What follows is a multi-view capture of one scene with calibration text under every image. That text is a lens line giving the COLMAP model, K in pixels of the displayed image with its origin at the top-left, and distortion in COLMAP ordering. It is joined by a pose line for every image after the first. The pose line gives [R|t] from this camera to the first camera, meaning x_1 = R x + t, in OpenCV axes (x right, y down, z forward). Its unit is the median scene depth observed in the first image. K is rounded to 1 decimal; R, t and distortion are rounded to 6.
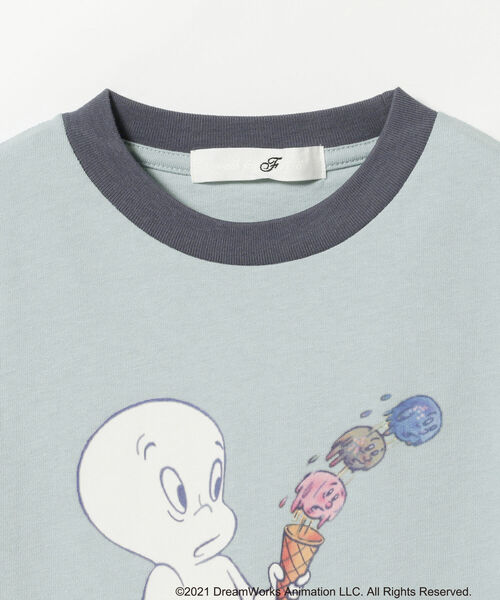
lens RADIAL K [[2192.7, 0, 253.4], [0, 2192.7, 299.8], [0, 0, 1]] dist [-0.072418, 0.000000]
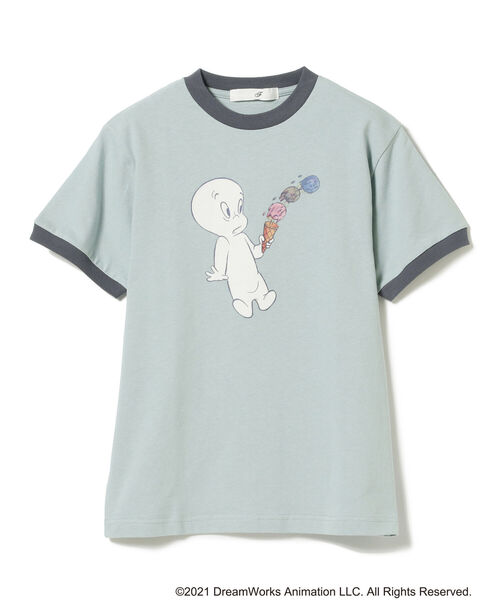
lens RADIAL K [[2192.7, 0, 250.4], [0, 2192.7, 300.7], [0, 0, 1]] dist [-0.072418, 0.000000]
pose [[0.997739, -0.010142, -0.066435, 0.182840], [0.010956, 0.999869, 0.011890, 0.170669], [0.066306, -0.012591, 0.997720, -1.825042]]
